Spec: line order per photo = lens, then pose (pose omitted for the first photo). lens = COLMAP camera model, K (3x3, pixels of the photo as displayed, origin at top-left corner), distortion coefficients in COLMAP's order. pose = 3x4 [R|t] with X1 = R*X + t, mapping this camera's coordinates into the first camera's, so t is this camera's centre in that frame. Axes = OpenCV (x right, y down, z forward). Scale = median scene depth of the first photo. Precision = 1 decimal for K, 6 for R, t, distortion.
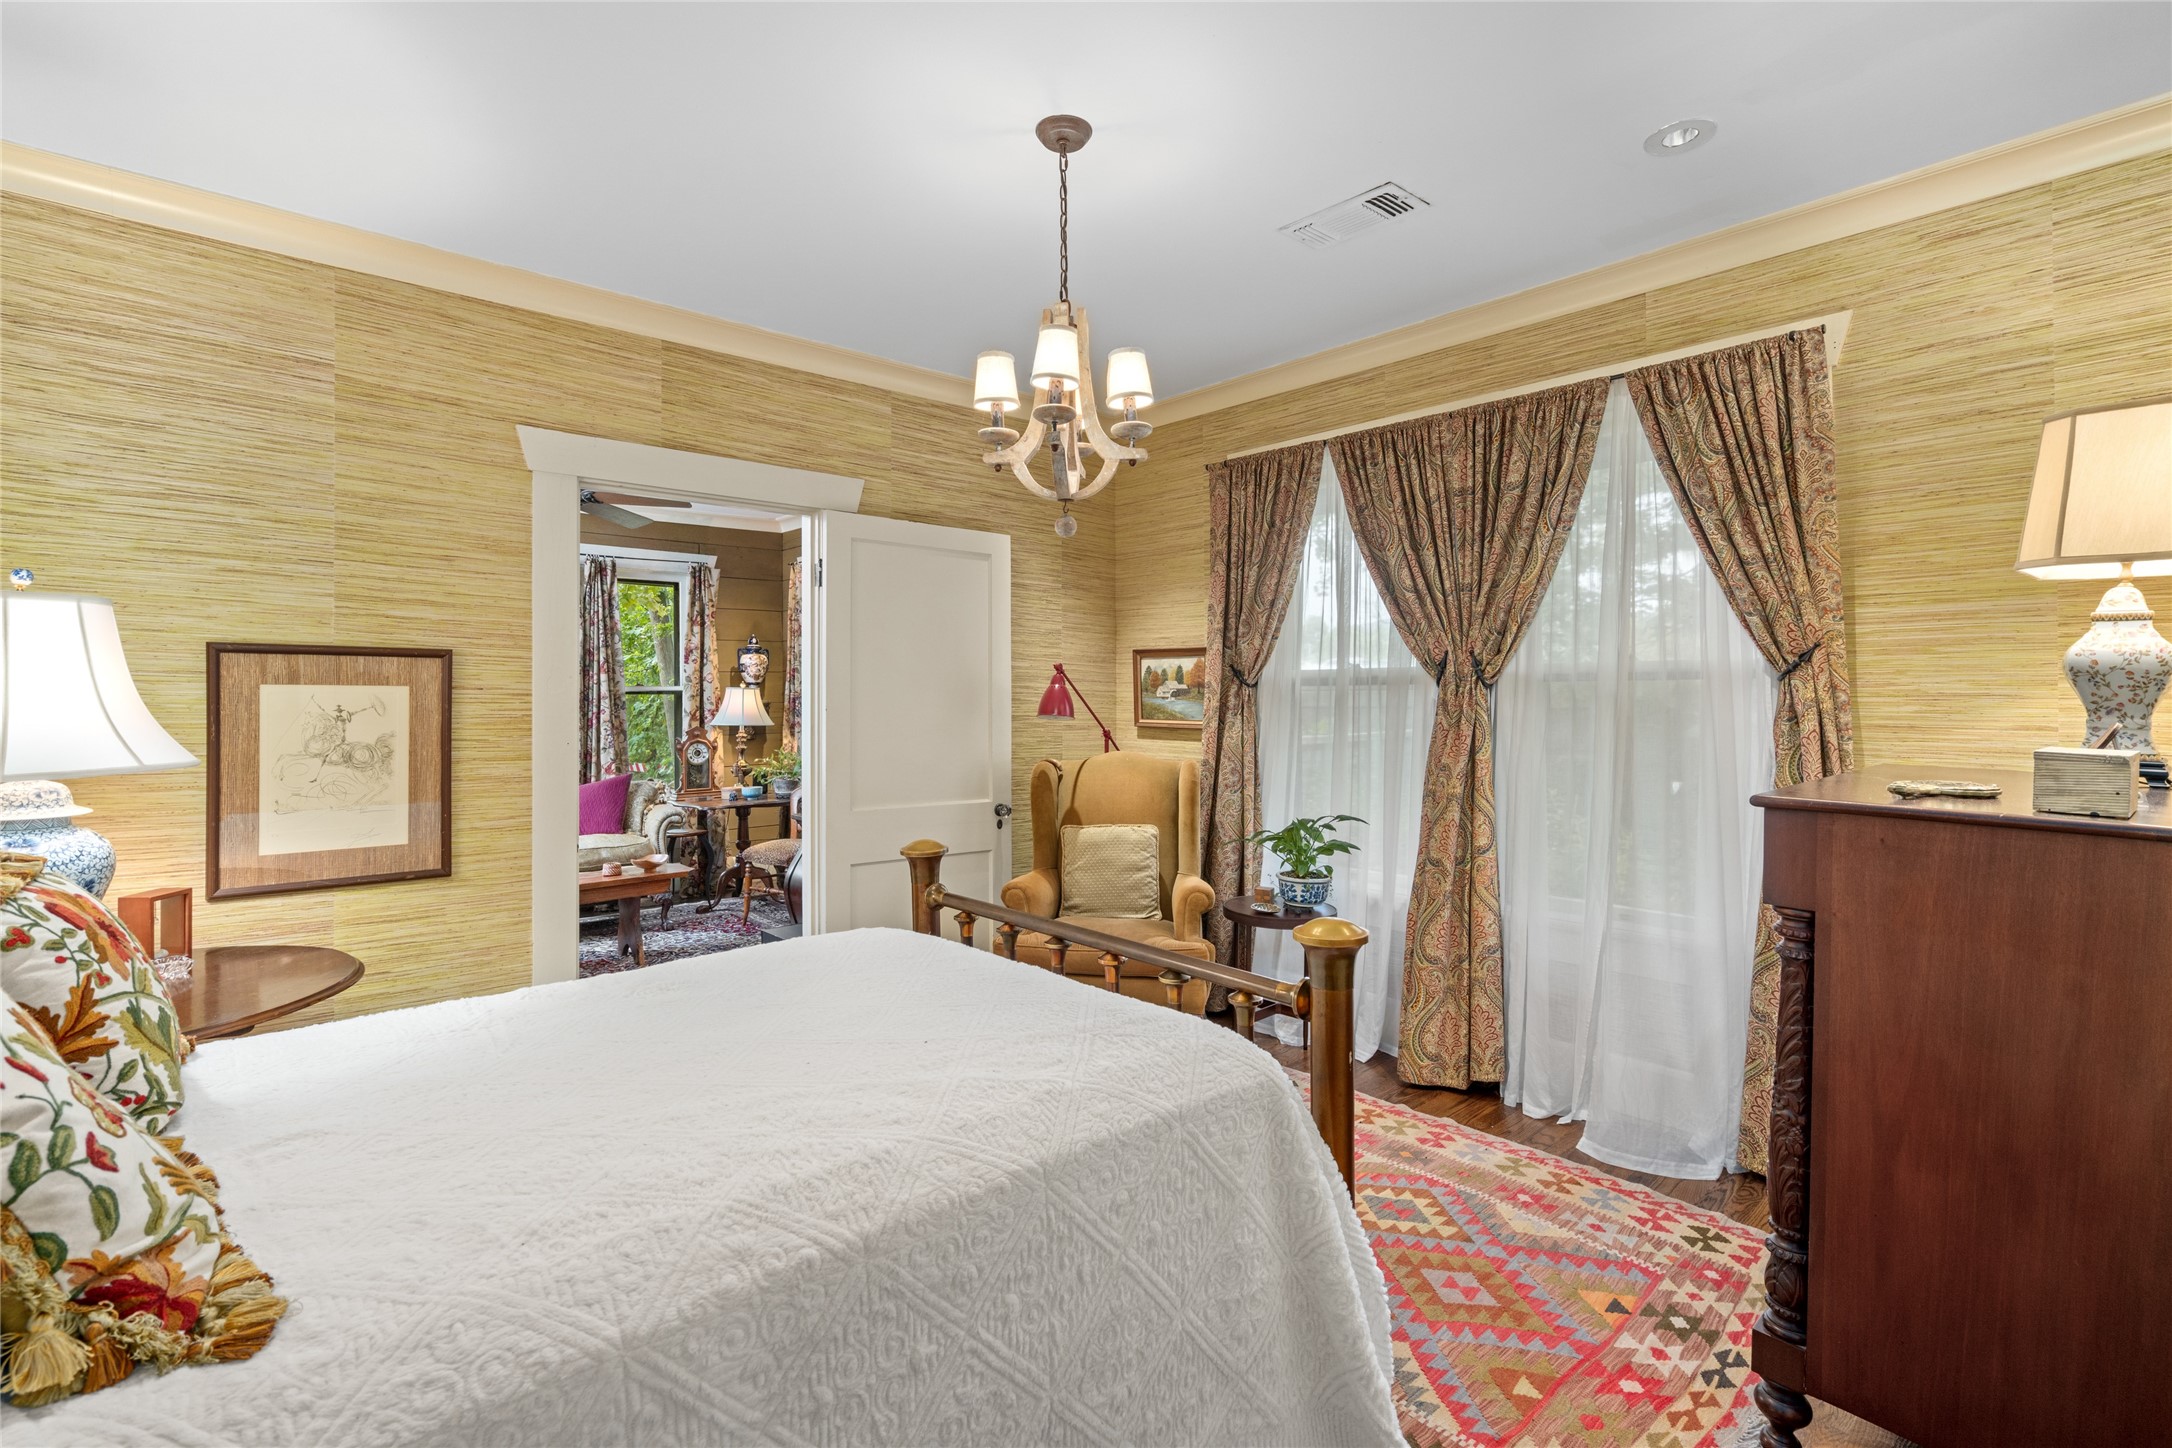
lens RADIAL K [[988.5, 0, 1083.7], [0, 988.5, 702.3], [0, 0, 1]] dist [0.000652, 0.000960]
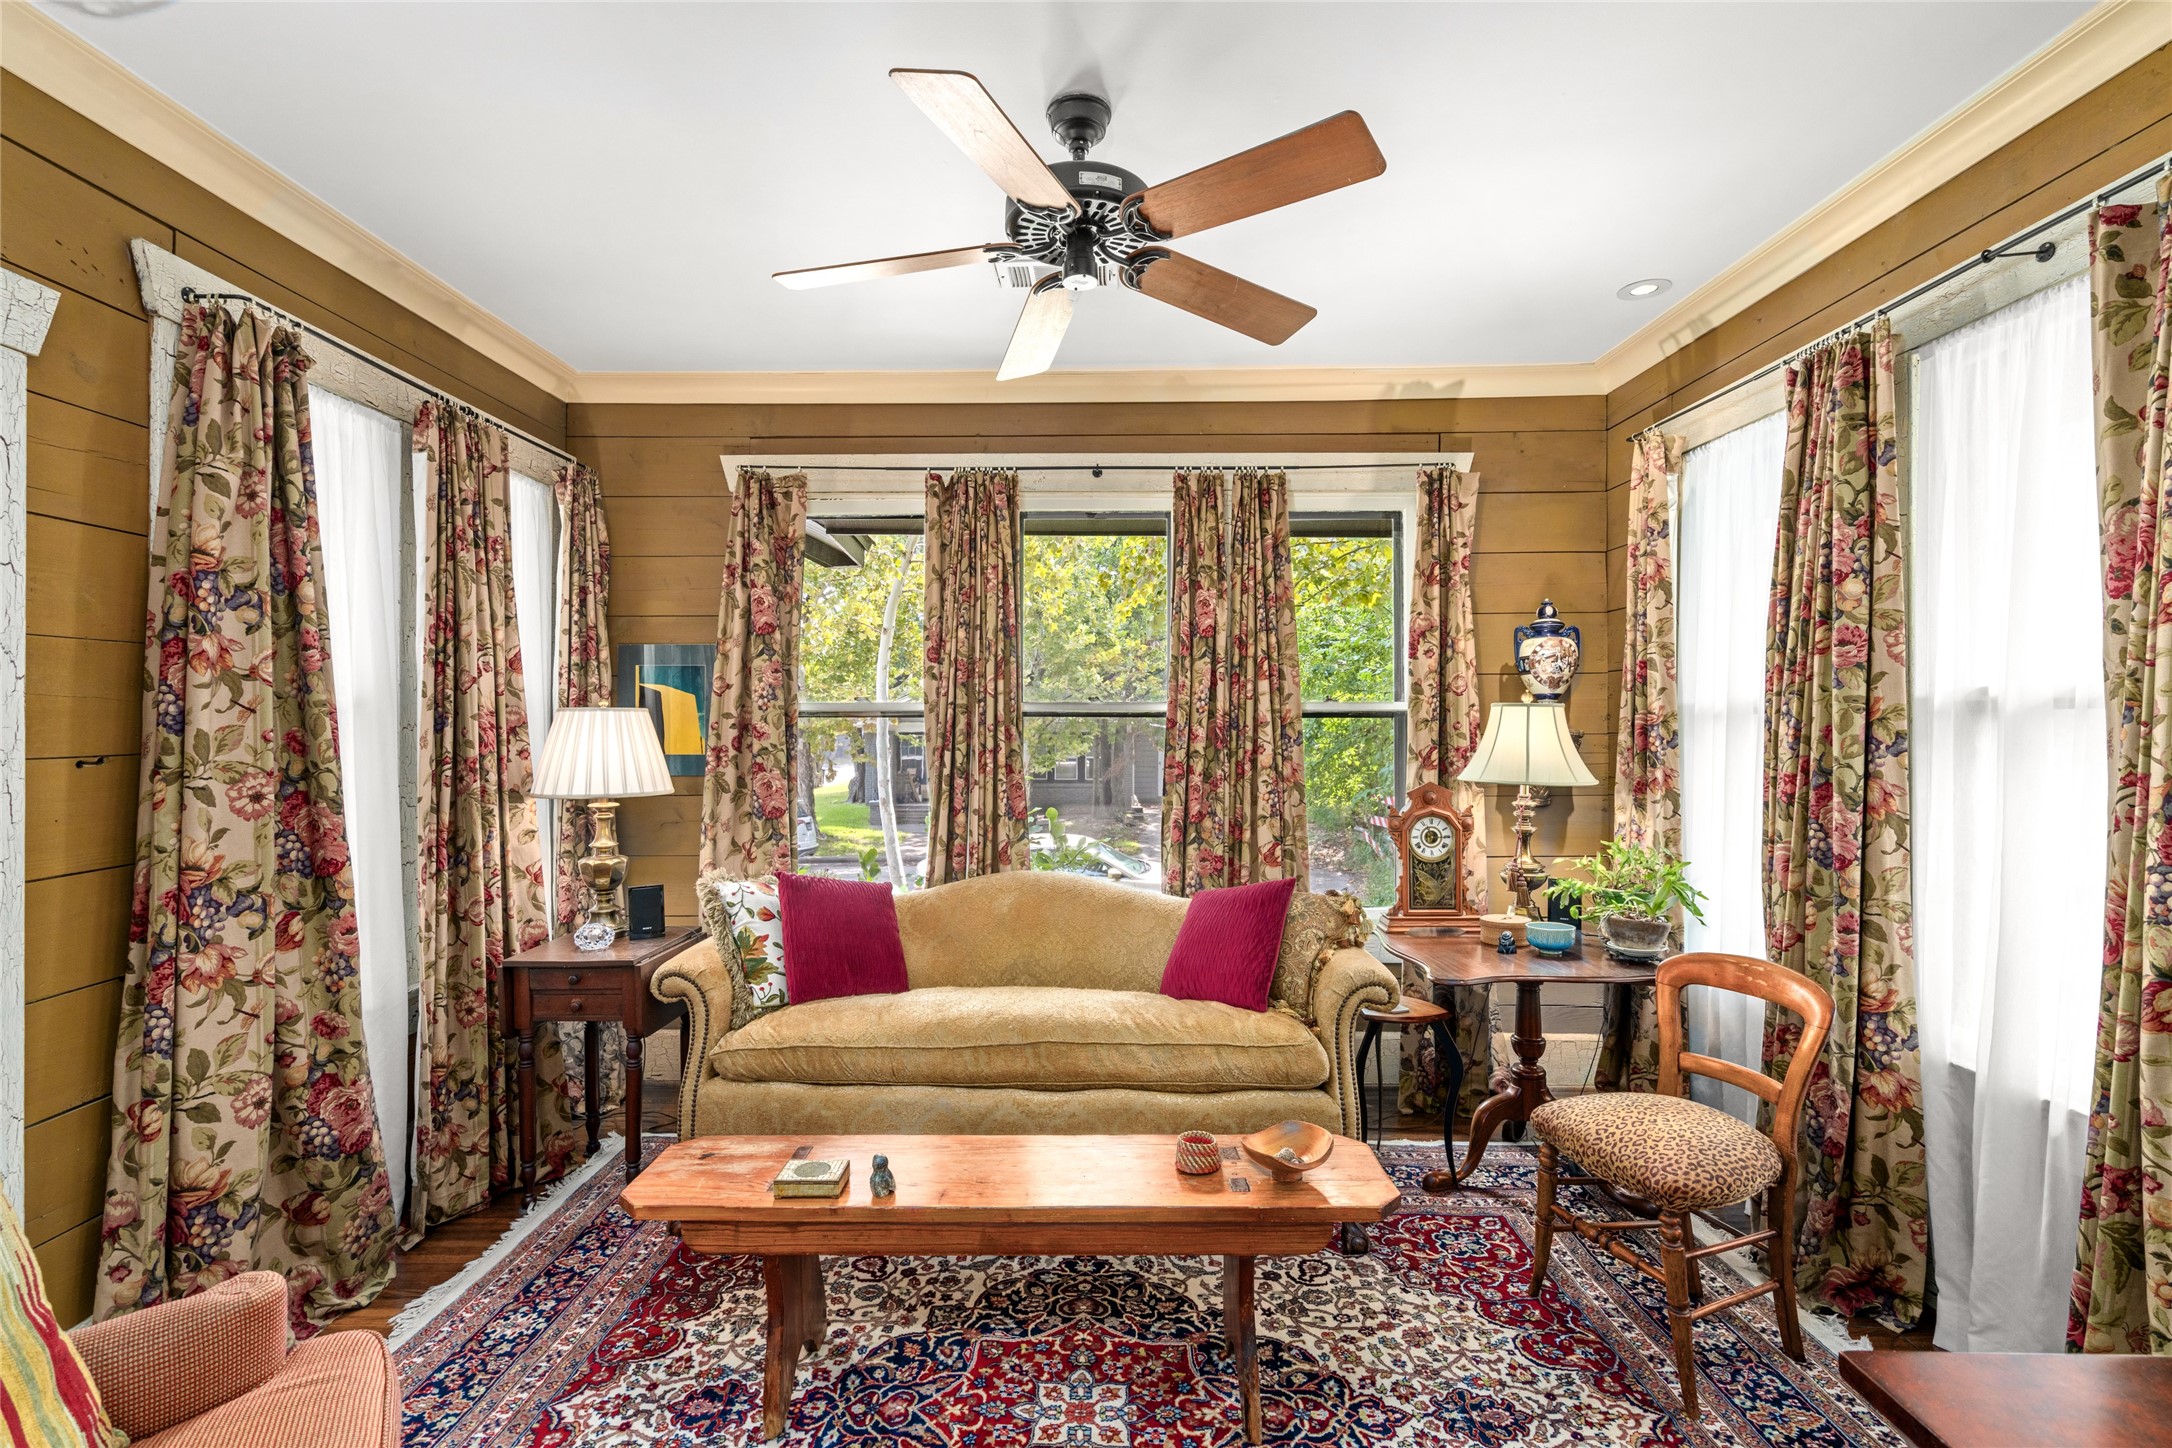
lens RADIAL K [[988.5, 0, 1085.0], [0, 988.5, 715.7], [0, 0, 1]] dist [0.000652, 0.000960]
pose [[0.733284, -0.002537, -0.679918, -0.182419], [-0.002110, 0.999980, -0.006008, -0.005694], [0.679920, 0.005840, 0.733263, 0.521606]]
